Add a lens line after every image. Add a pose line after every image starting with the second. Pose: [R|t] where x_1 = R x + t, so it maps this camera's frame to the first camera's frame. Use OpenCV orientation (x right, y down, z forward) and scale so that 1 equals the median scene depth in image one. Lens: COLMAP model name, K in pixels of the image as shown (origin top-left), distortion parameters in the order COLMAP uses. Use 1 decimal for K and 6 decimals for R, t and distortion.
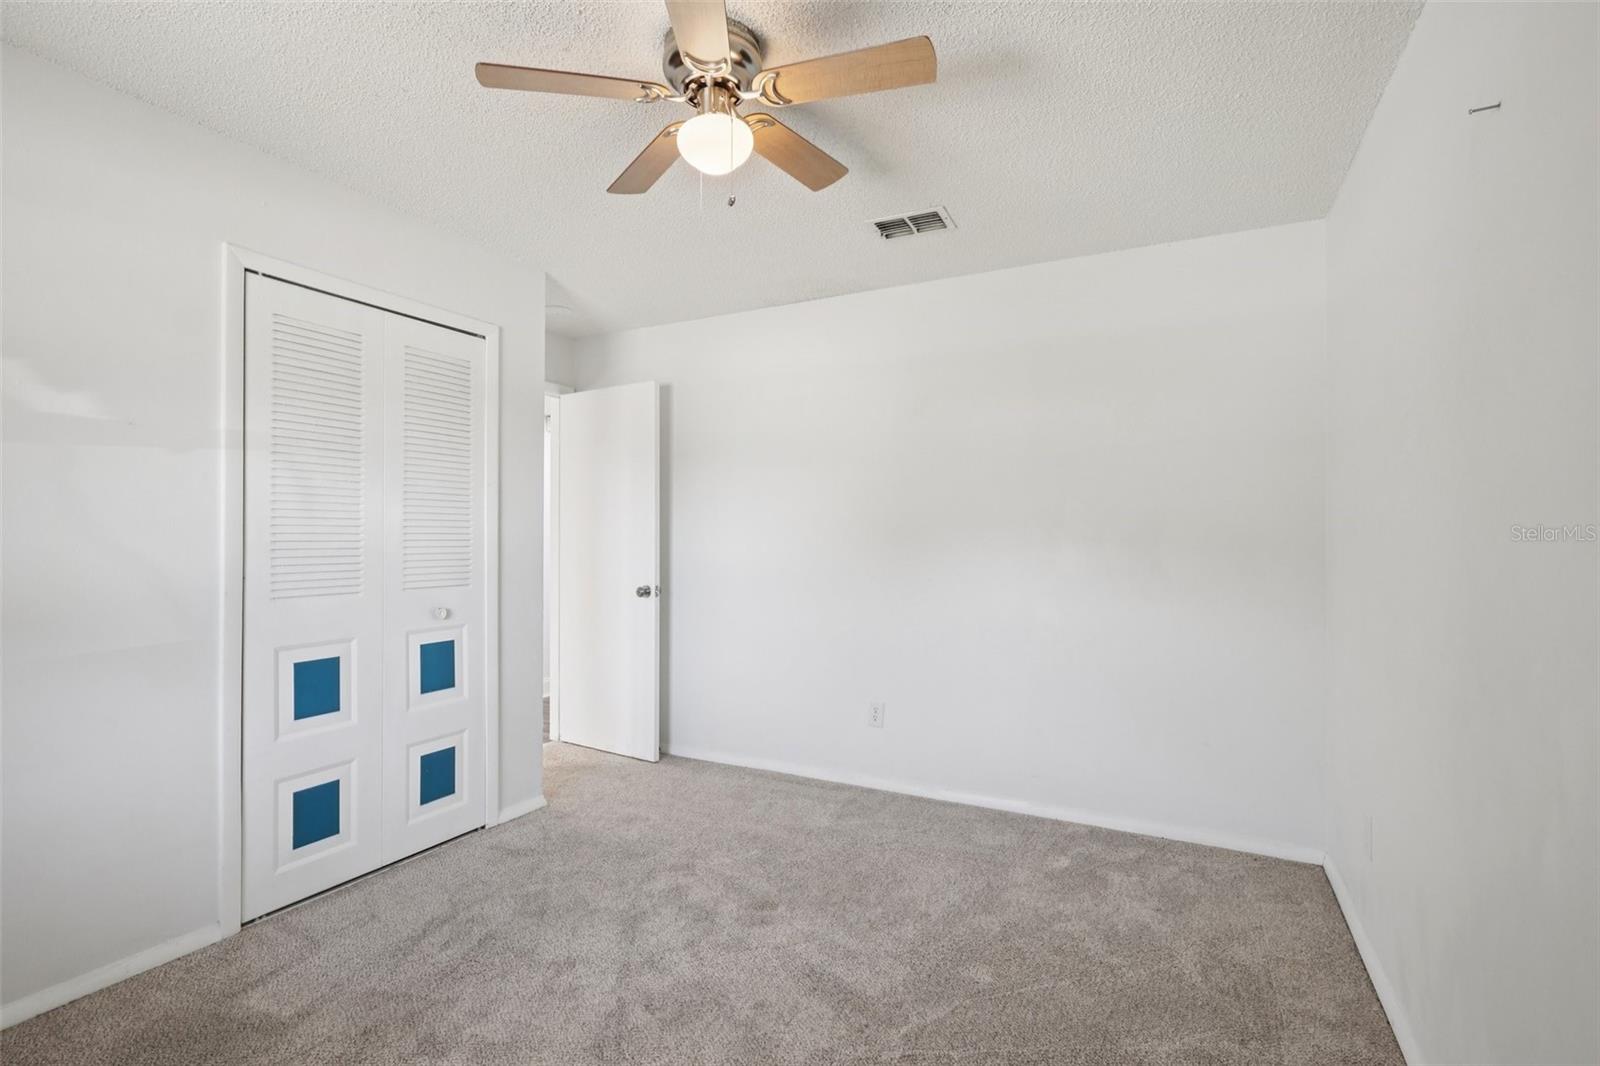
lens RADIAL K [[732.4, 0, 793.8], [0, 732.4, 536.5], [0, 0, 1]] dist [-0.000064, 0.000755]
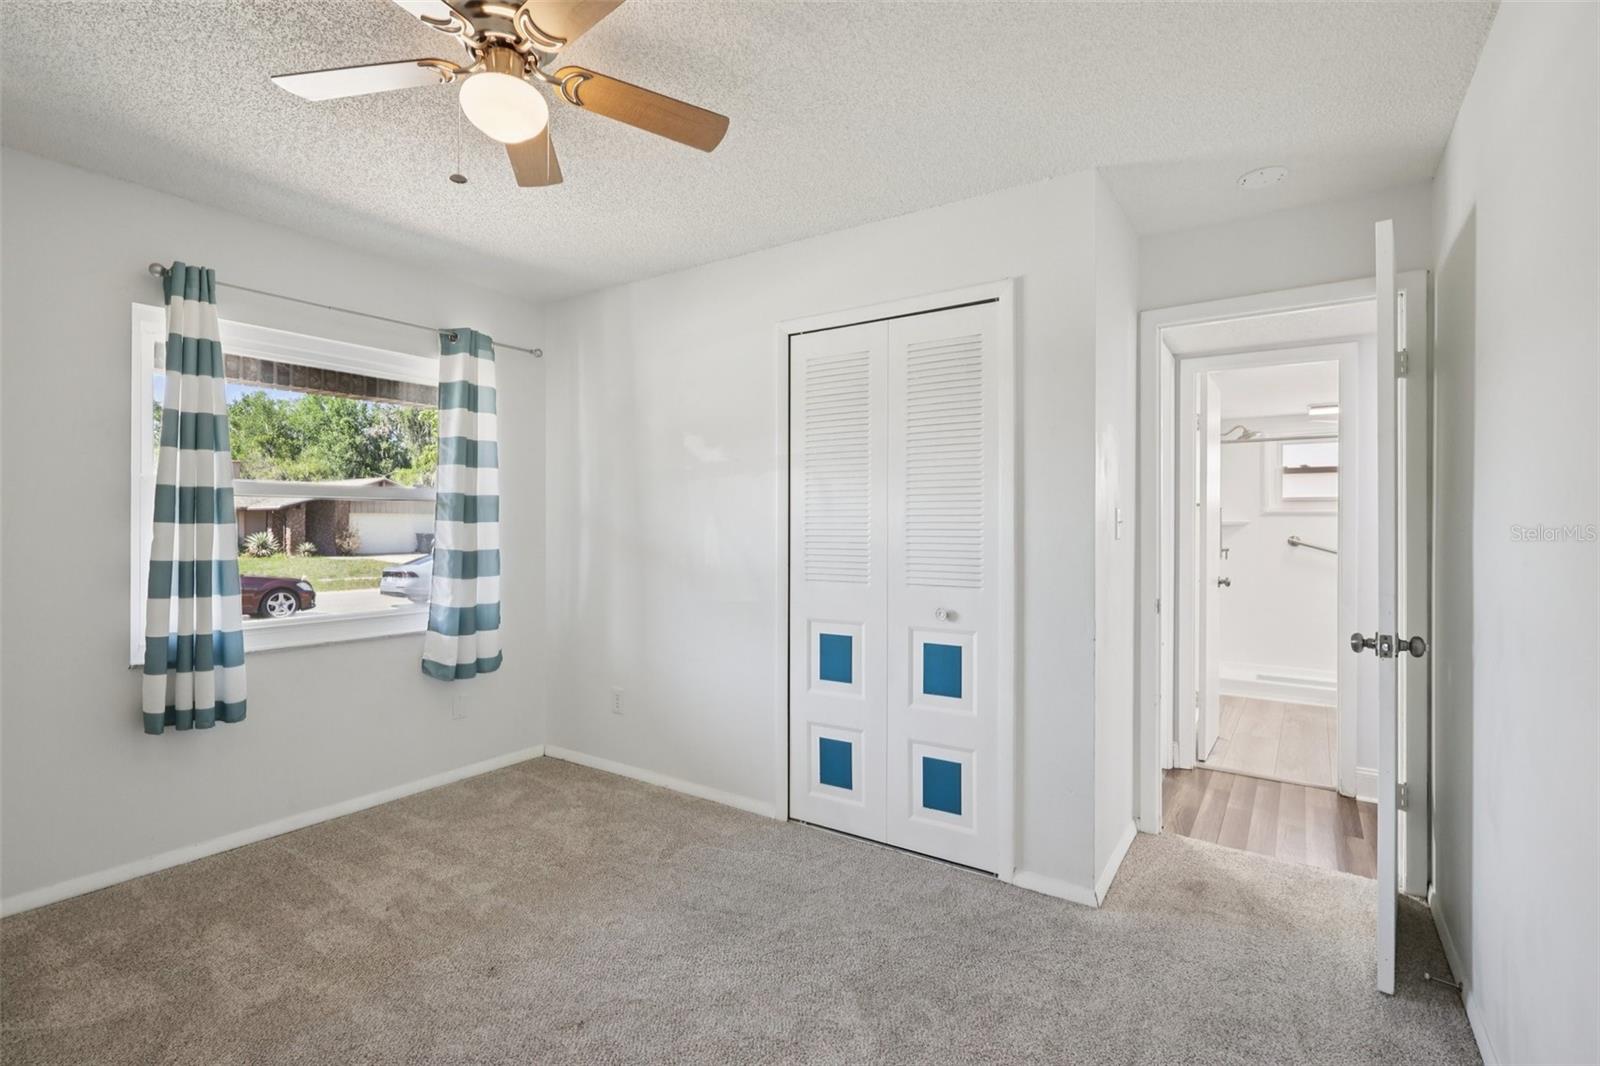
lens RADIAL K [[735.0, 0, 792.2], [0, 735.0, 523.9], [0, 0, 1]] dist [-0.000676, 0.000166]
pose [[-0.105983, -0.007763, -0.994338, 0.541086], [-0.000315, 0.999970, -0.007773, -0.004032], [0.994368, -0.000511, -0.105982, 1.027256]]
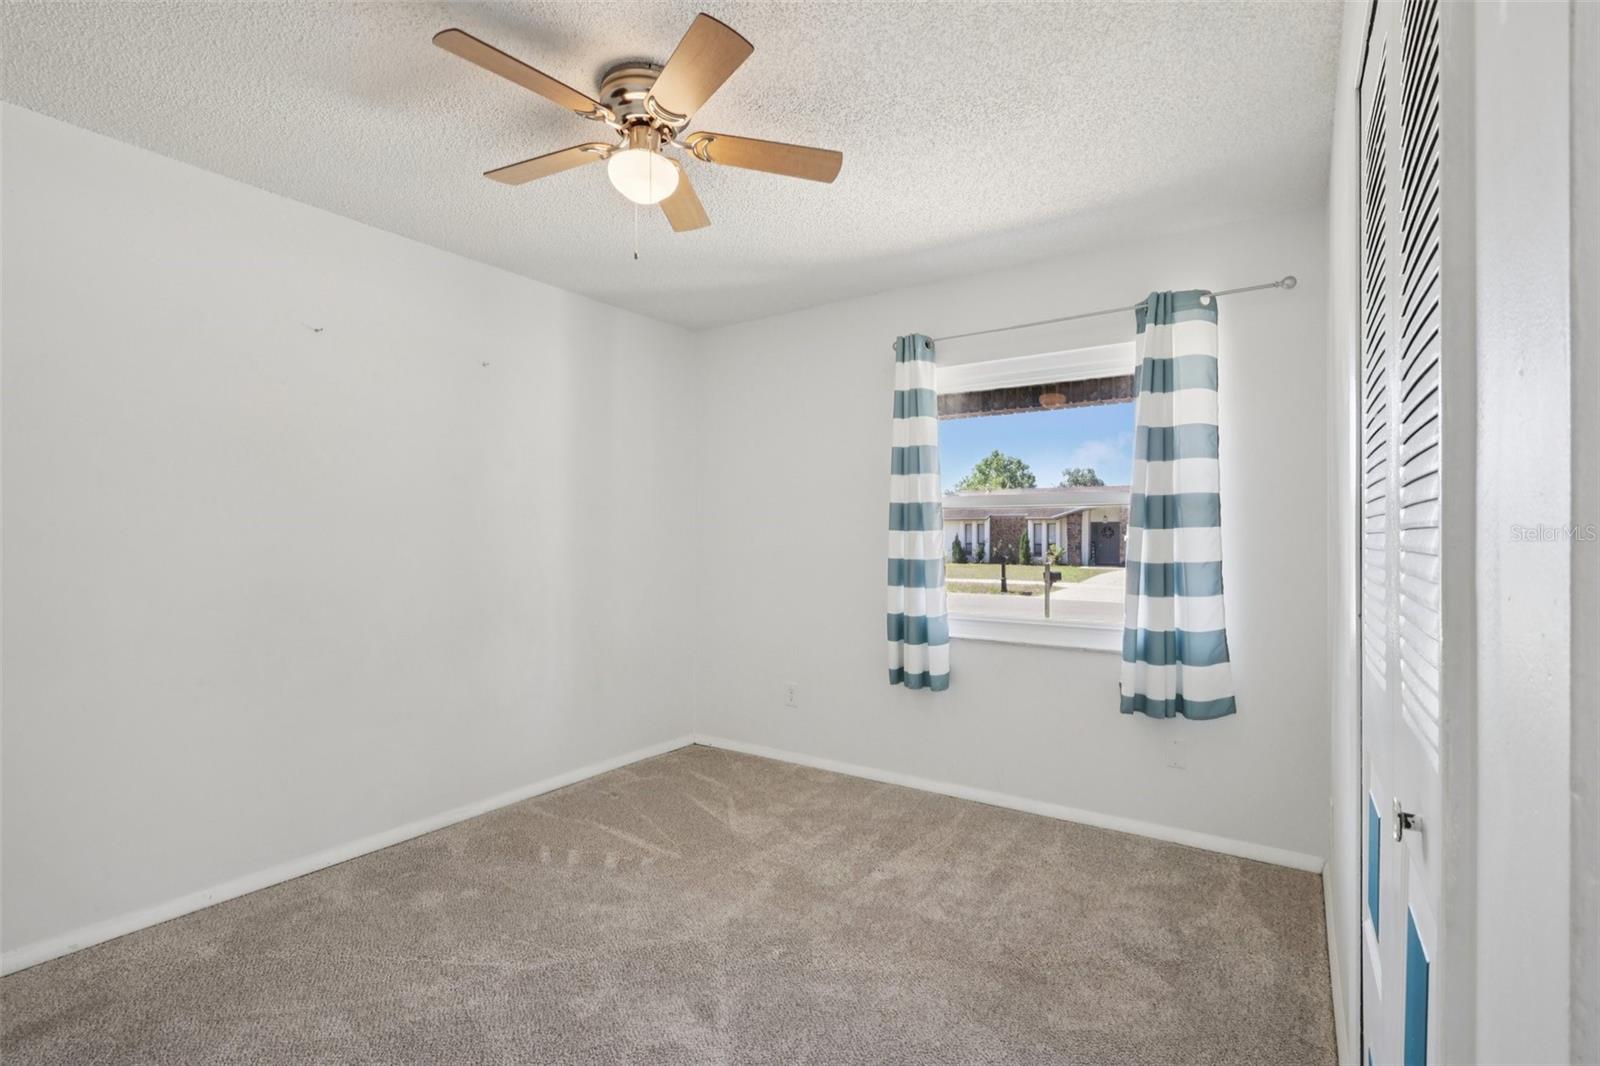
lens RADIAL K [[744.4, 0, 793.7], [0, 744.4, 531.6], [0, 0, 1]] dist [-0.000766, 0.000303]
pose [[-0.995641, -0.004388, 0.093166, -0.306848], [-0.004499, 0.999989, -0.000980, -0.008713], [-0.093161, -0.001394, -0.995650, 1.467890]]
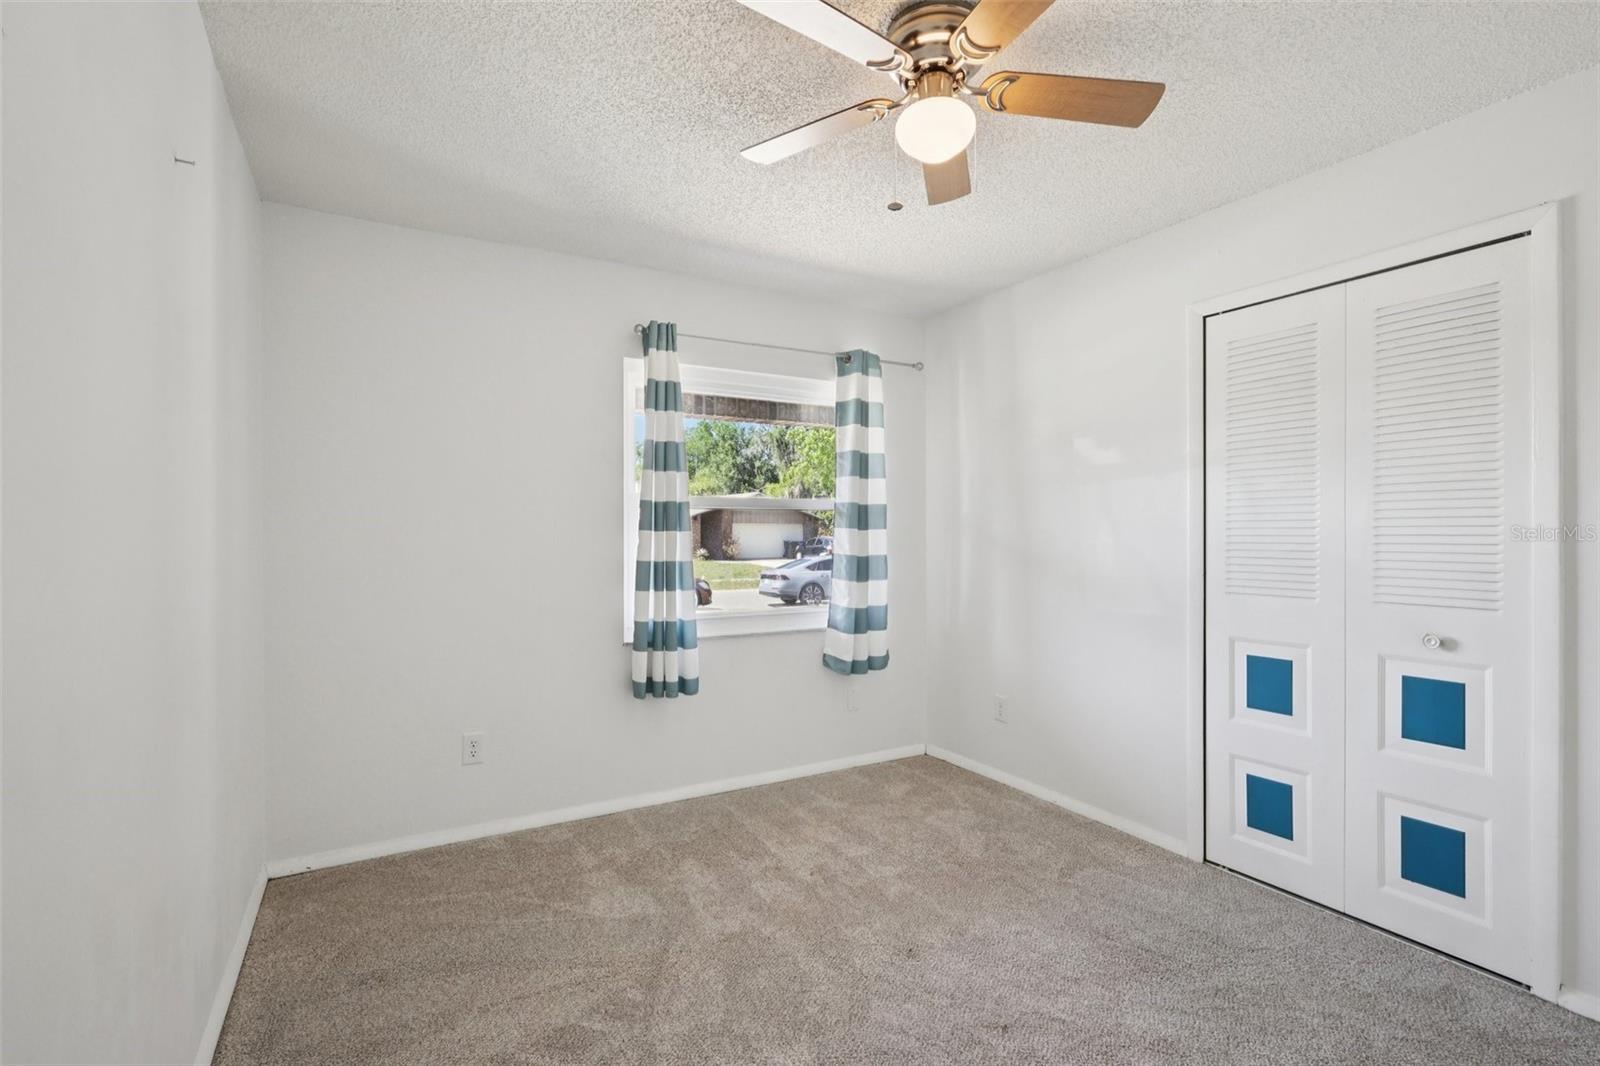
lens RADIAL K [[735.2, 0, 801.3], [0, 735.2, 534.6], [0, 0, 1]] dist [-0.000093, 0.000976]
pose [[-0.524898, -0.003494, -0.851158, 0.564848], [-0.000170, 0.999992, -0.004000, -0.001271], [0.851165, -0.001955, -0.524894, 0.955389]]
